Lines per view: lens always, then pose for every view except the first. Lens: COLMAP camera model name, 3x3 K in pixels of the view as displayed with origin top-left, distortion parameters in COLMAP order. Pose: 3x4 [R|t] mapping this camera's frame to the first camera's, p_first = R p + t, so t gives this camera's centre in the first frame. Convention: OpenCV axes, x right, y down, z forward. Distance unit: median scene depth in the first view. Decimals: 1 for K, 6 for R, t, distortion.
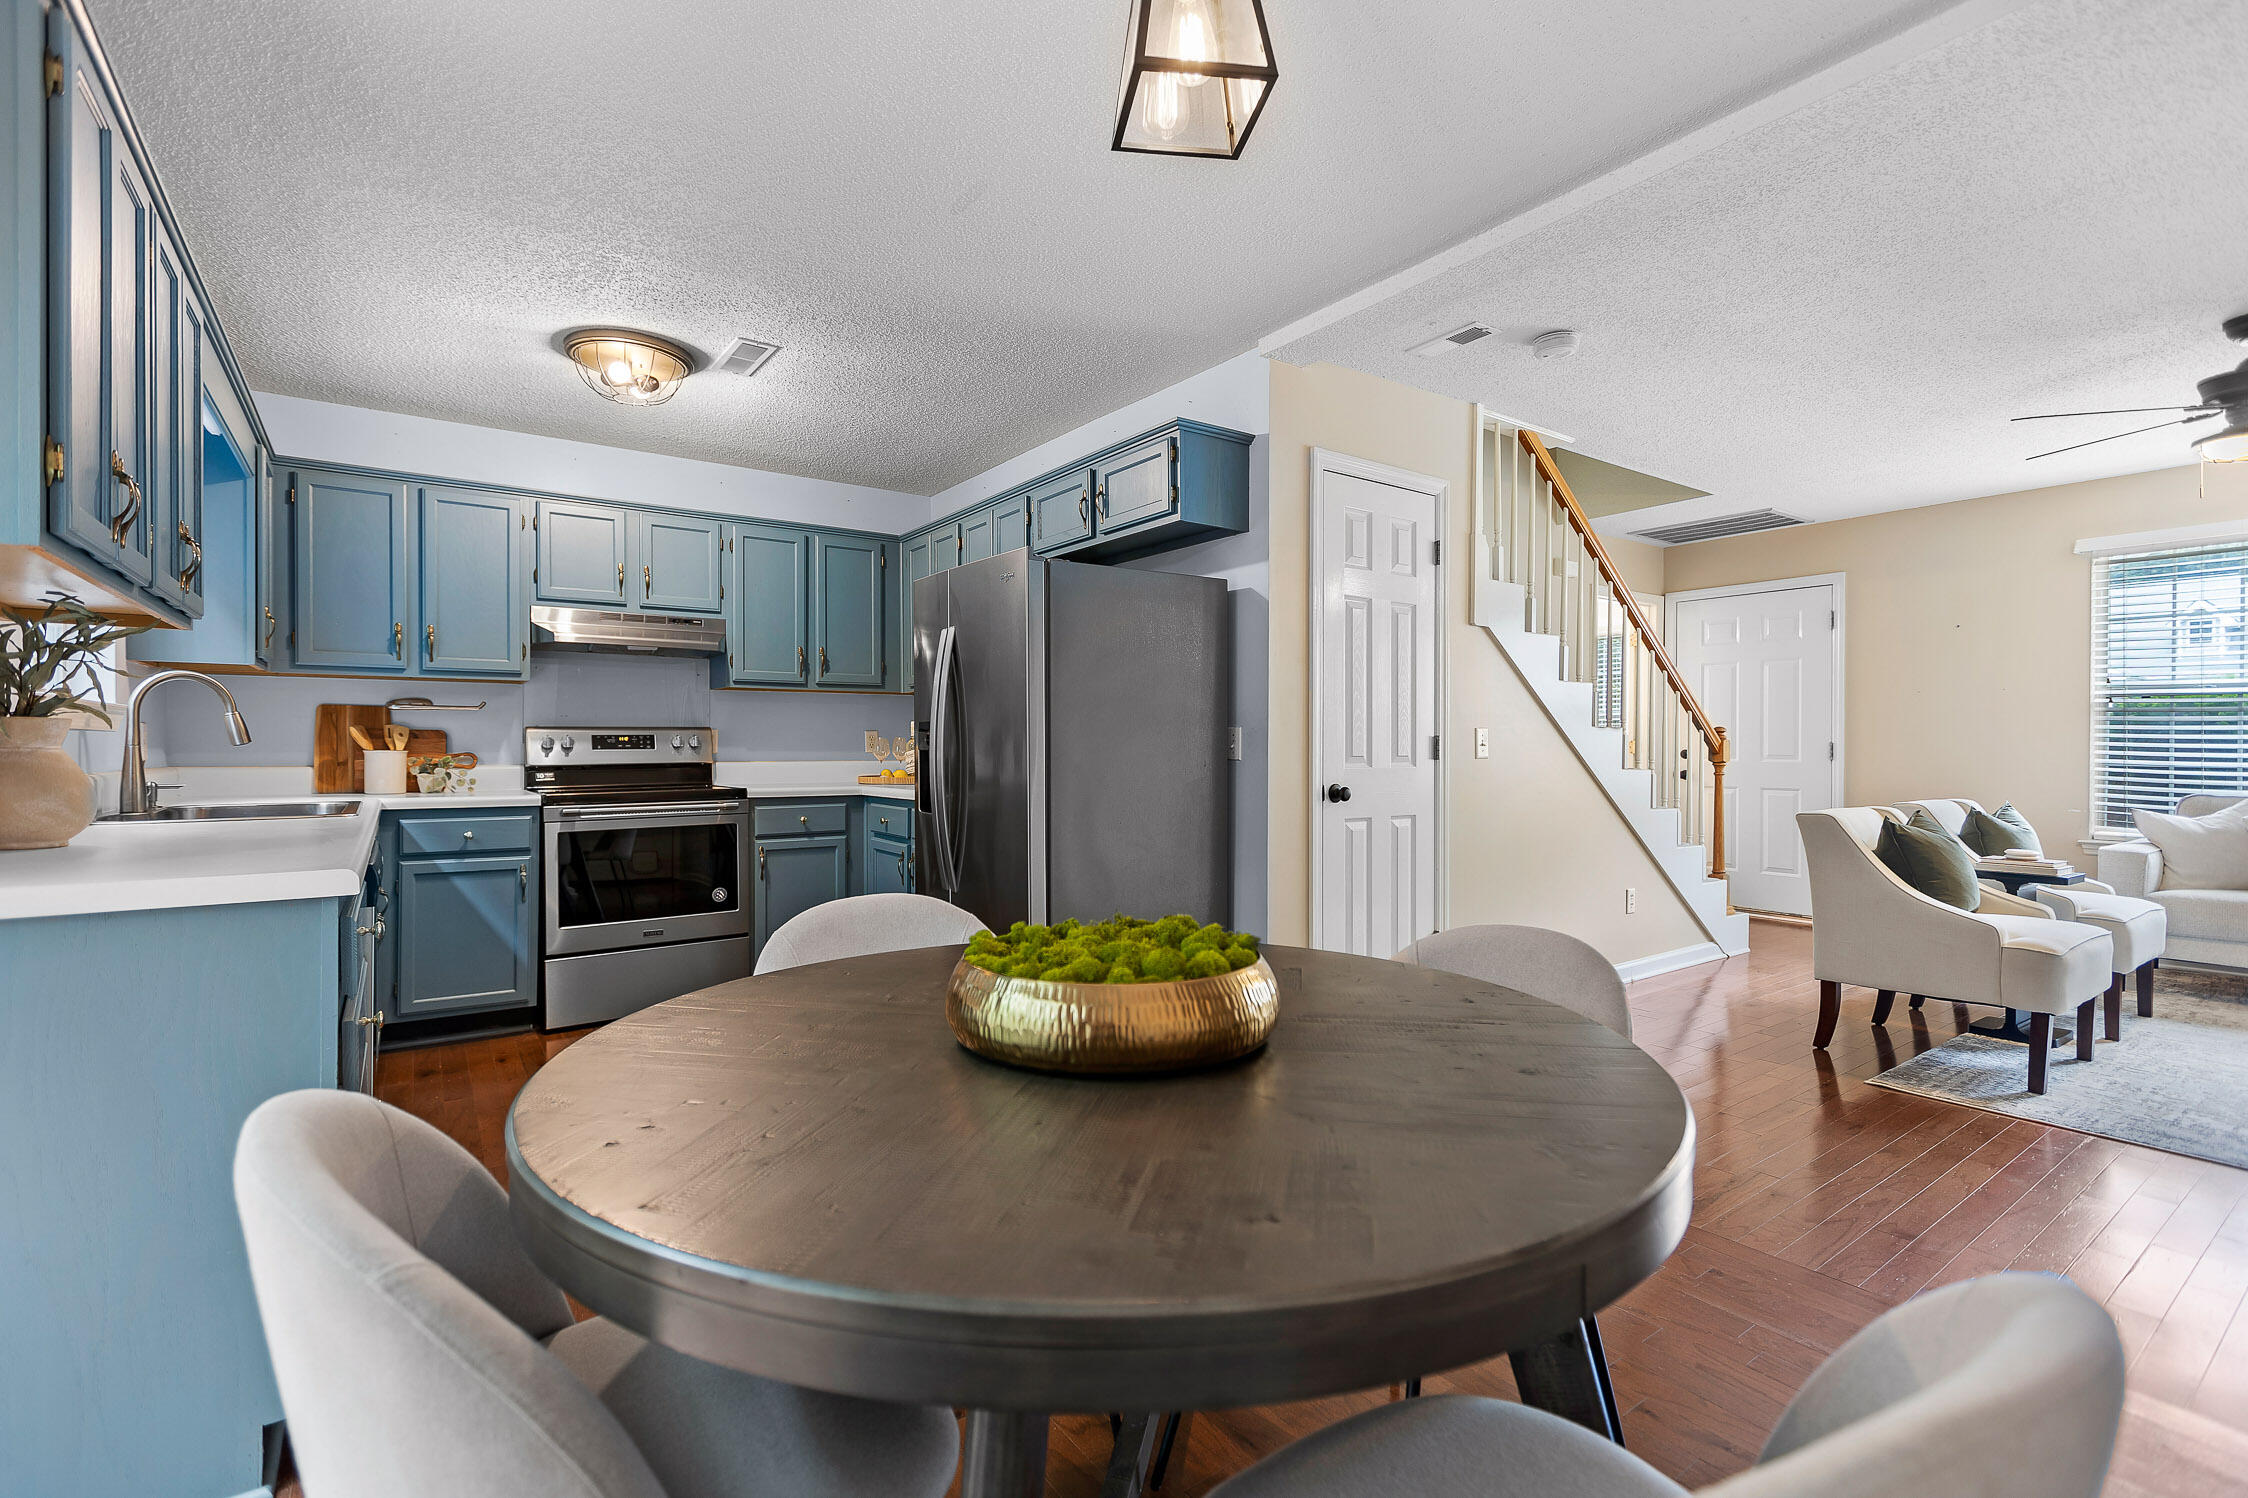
lens RADIAL K [[1005.7, 0, 1122.2], [0, 1005.7, 736.6], [0, 0, 1]] dist [0.001931, -0.001119]
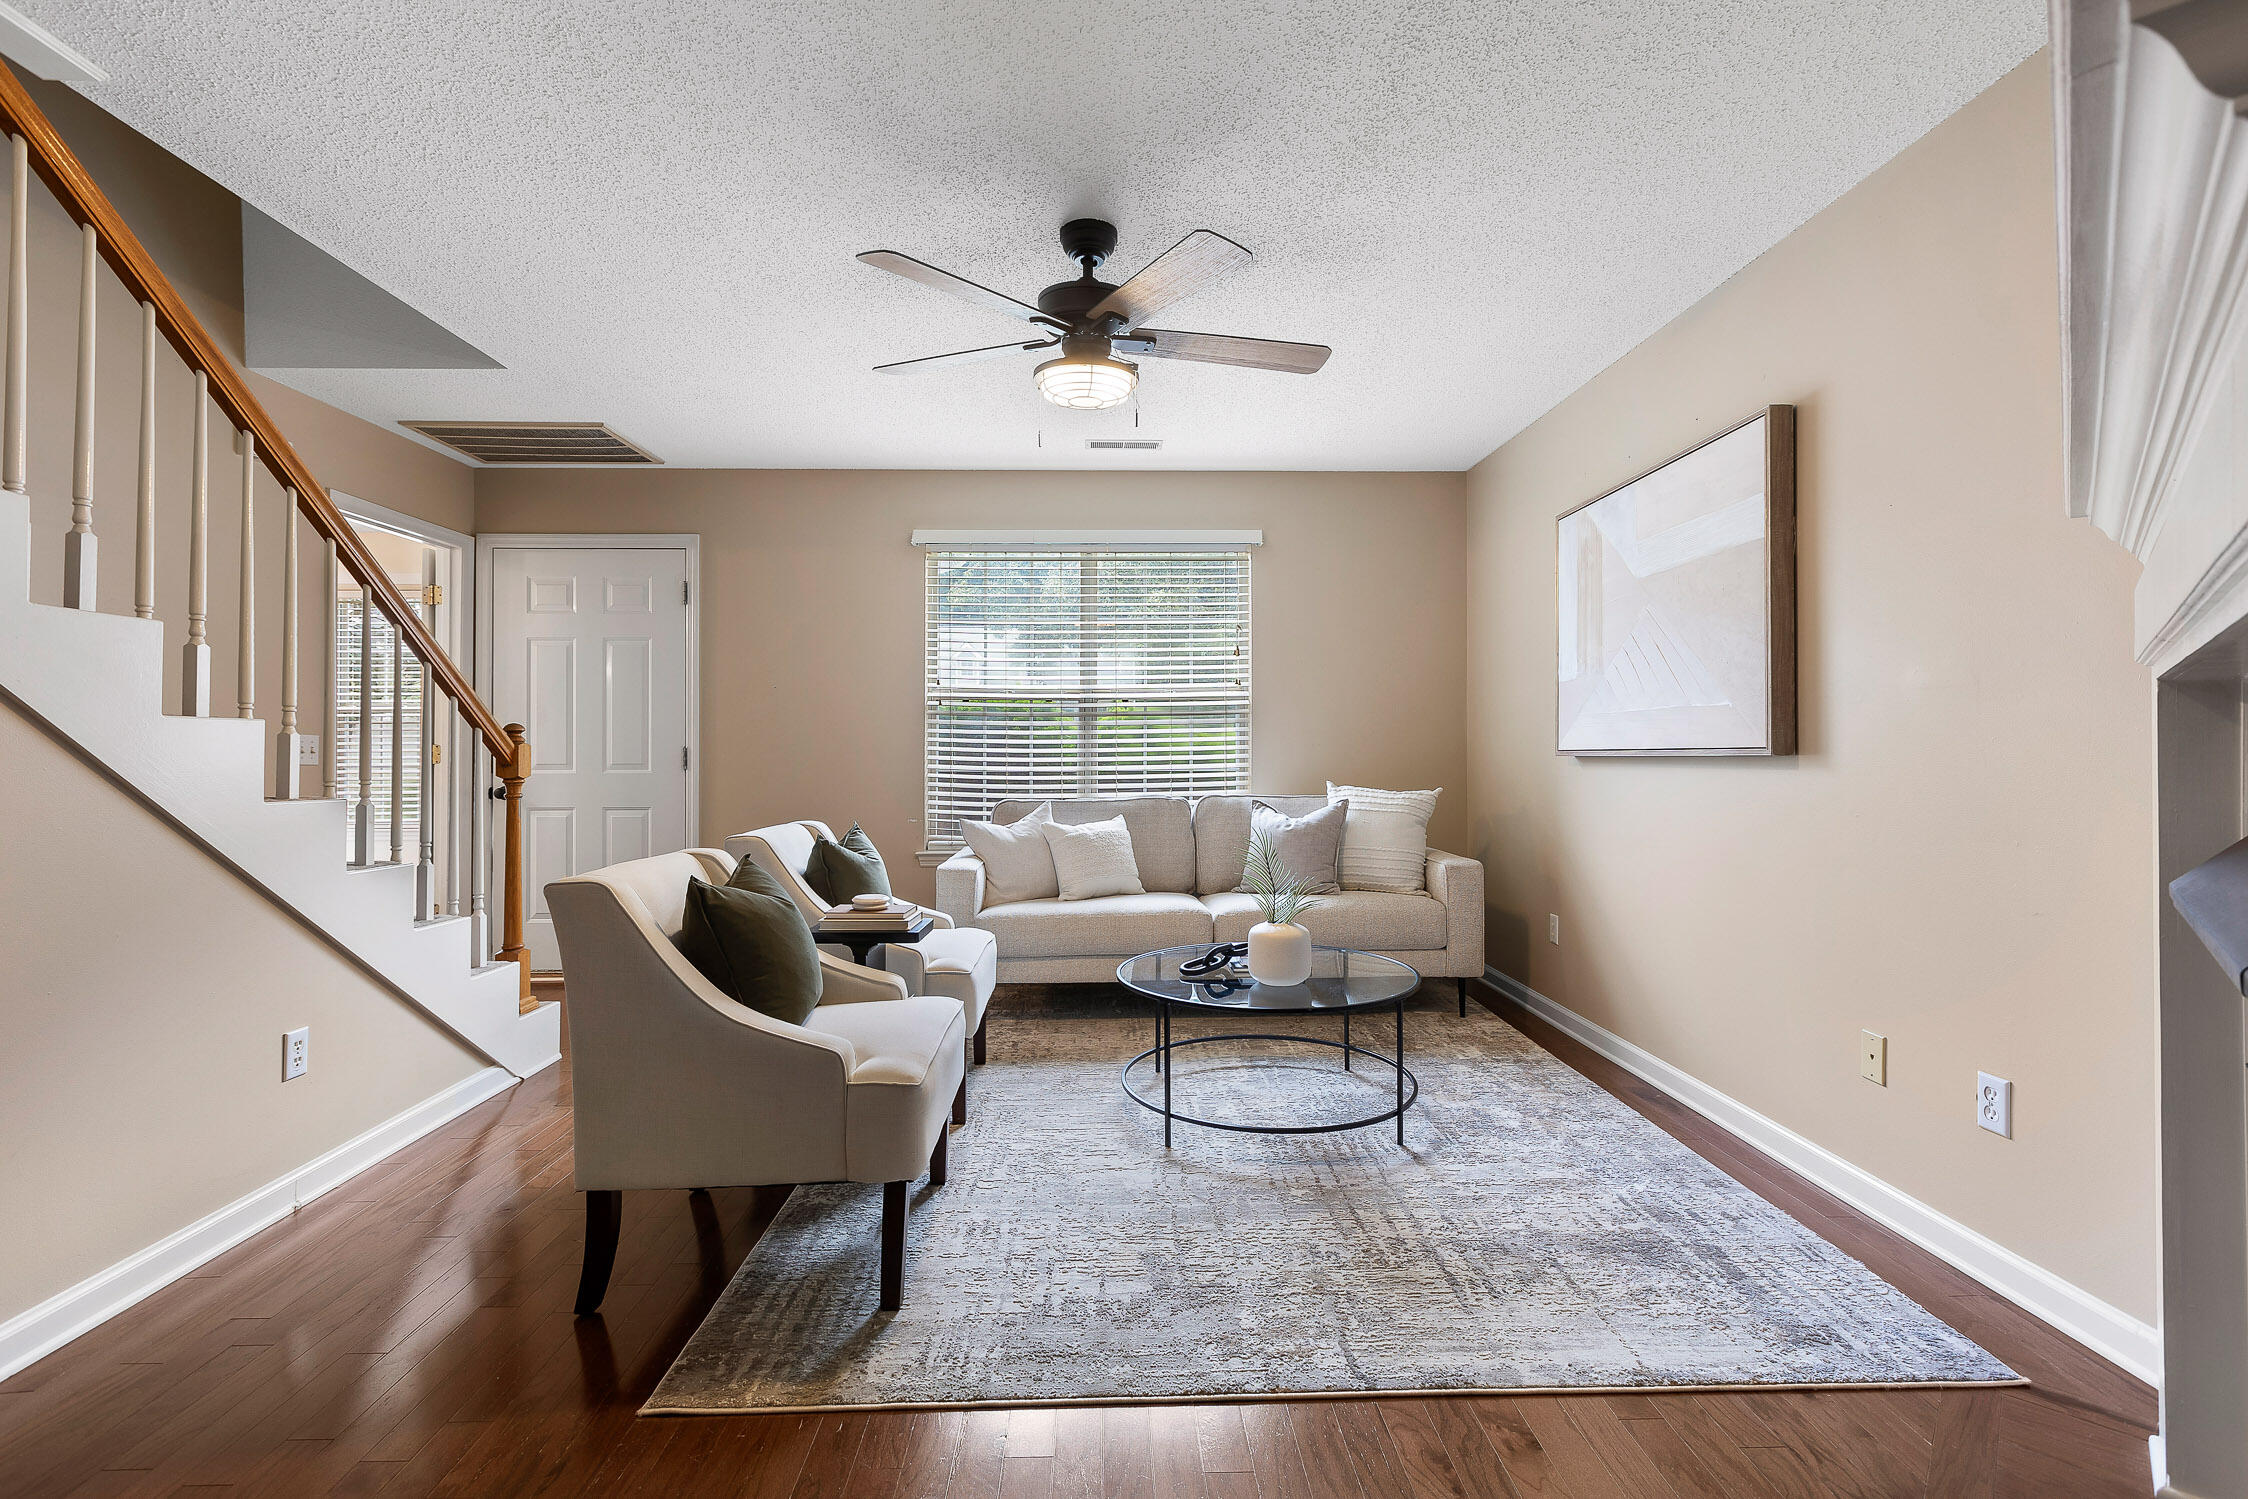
lens RADIAL K [[1005.7, 0, 1122.2], [0, 1005.7, 737.1], [0, 0, 1]] dist [0.001931, -0.001119]
pose [[0.555223, 0.005196, 0.831685, 0.311436], [-0.003054, 0.999986, -0.004209, -0.000139], [-0.831696, -0.000203, 0.555231, 0.356385]]
